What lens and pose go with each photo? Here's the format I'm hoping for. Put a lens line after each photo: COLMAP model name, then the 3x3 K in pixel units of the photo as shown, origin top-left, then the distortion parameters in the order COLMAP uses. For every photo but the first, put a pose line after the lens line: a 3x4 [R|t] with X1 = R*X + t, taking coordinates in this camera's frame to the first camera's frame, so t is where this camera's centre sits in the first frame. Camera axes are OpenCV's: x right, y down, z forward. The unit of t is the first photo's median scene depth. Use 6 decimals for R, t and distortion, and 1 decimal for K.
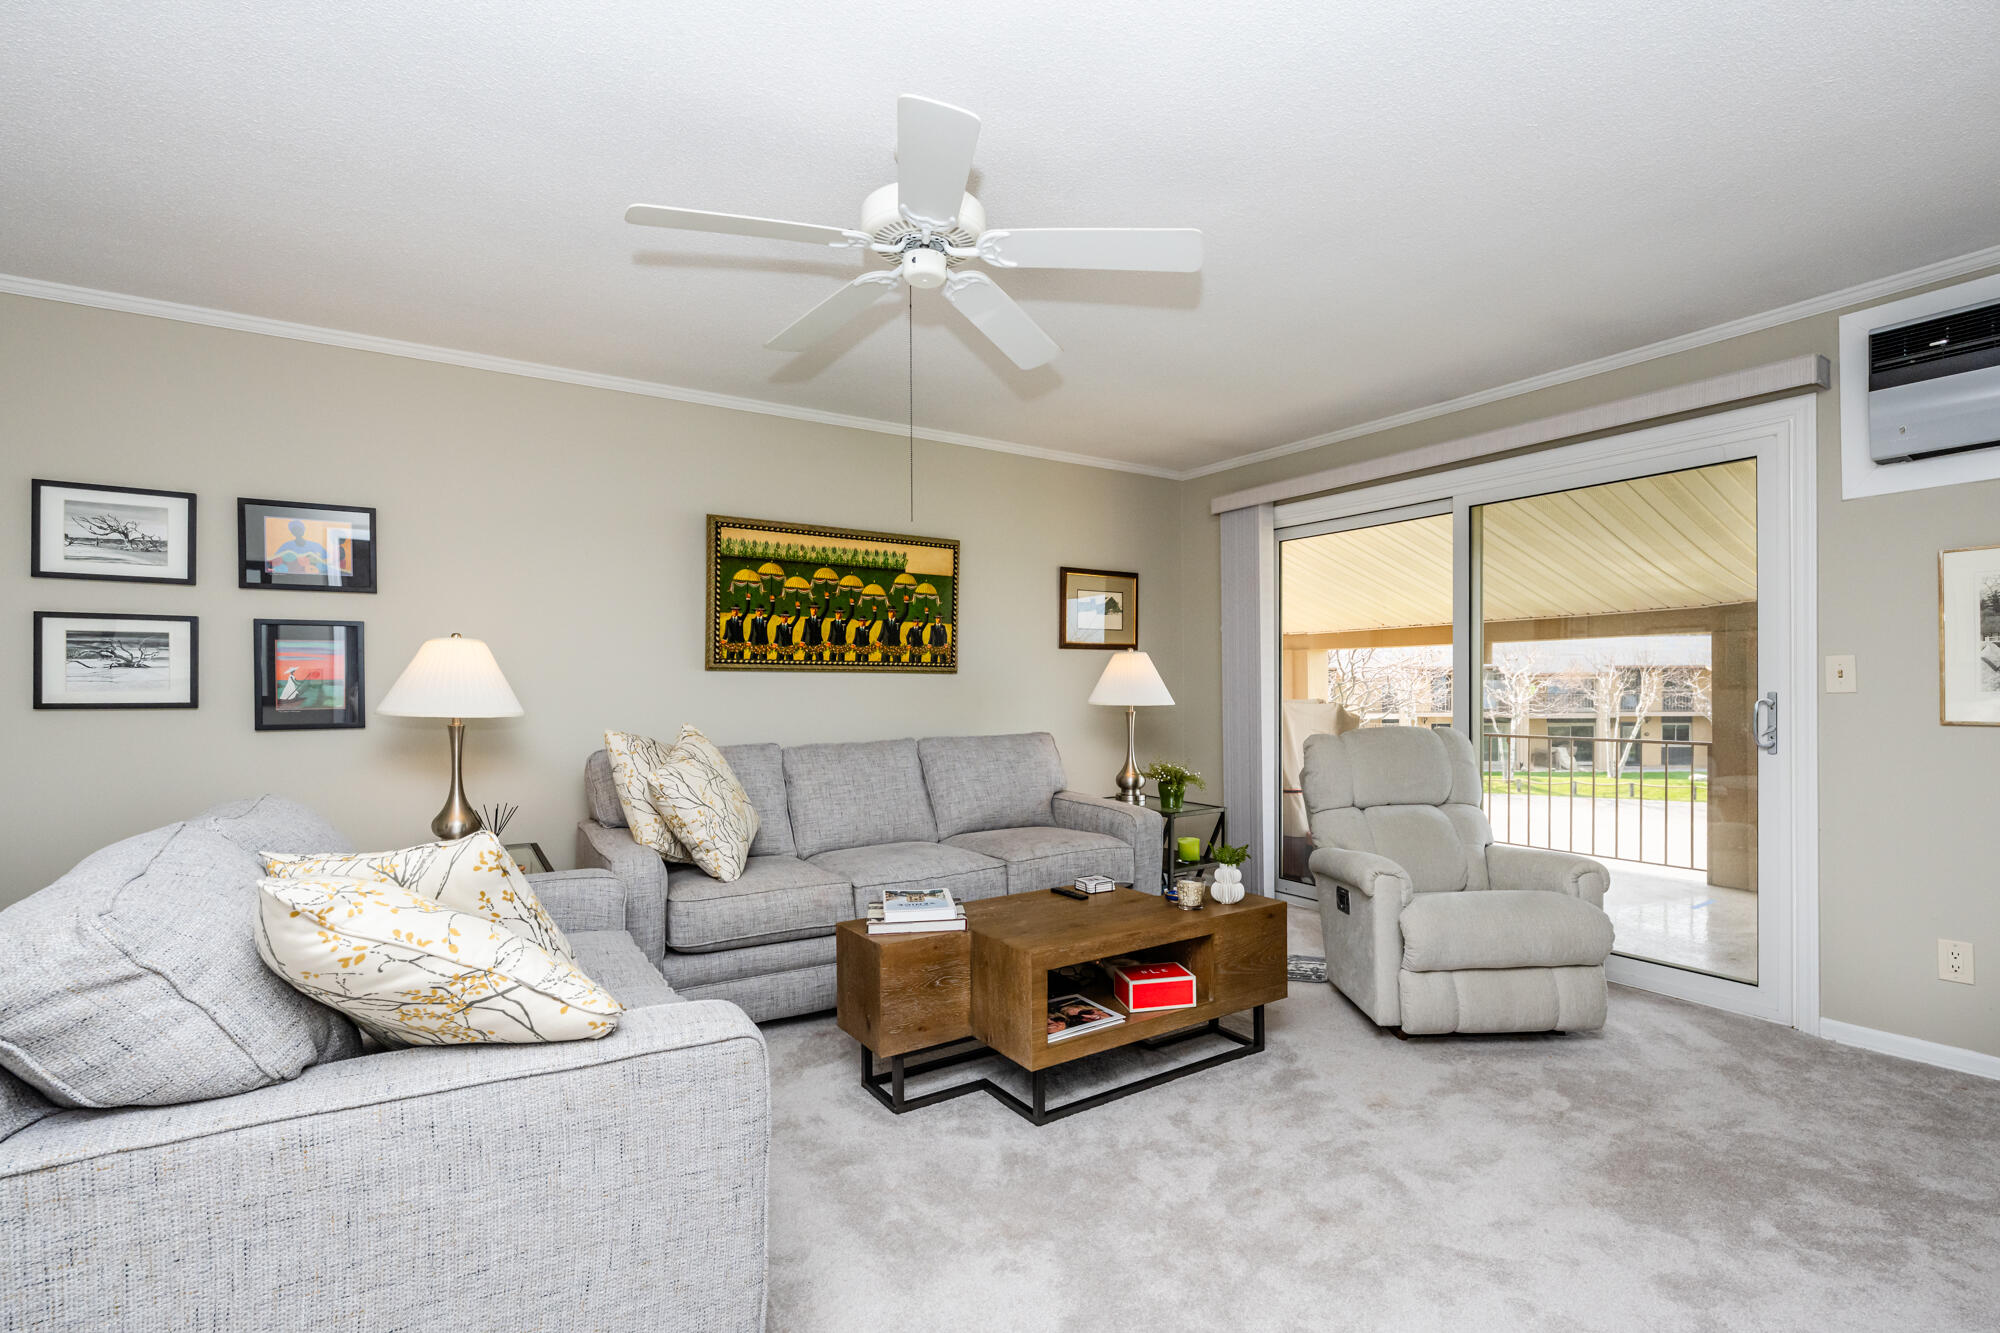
lens RADIAL K [[914.9, 0, 996.3], [0, 914.9, 700.3], [0, 0, 1]] dist [0.001609, 0.000078]
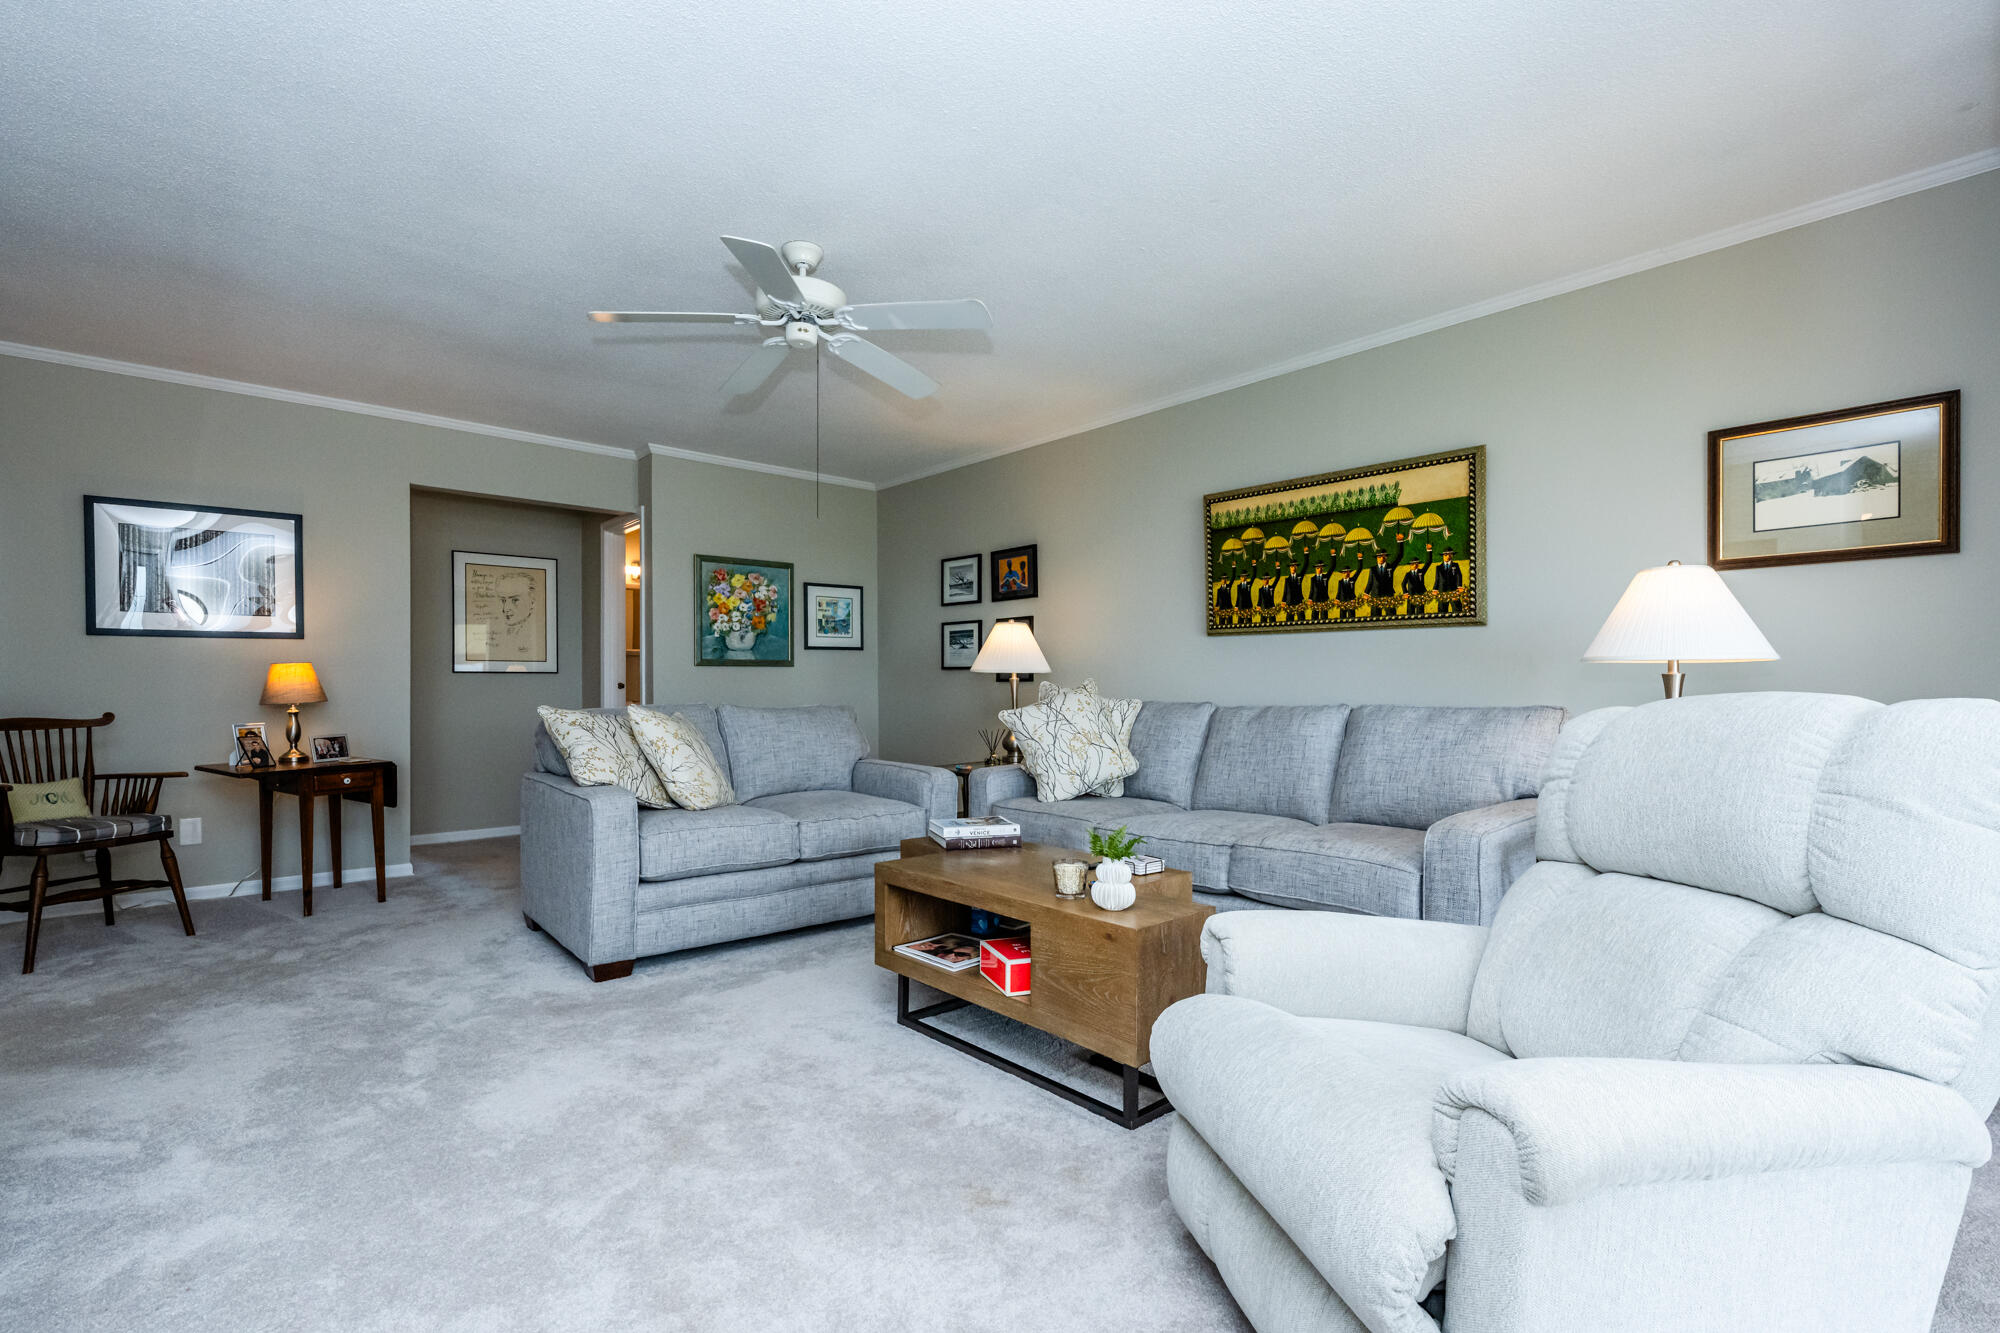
lens RADIAL K [[891.9, 0, 992.1], [0, 891.9, 686.6], [0, 0, 1]] dist [0.000674, 0.000110]
pose [[0.163179, 0.006864, -0.986573, 0.668597], [-0.013585, 0.999897, 0.004710, 0.025028], [0.986503, 0.012634, 0.163255, 0.540917]]
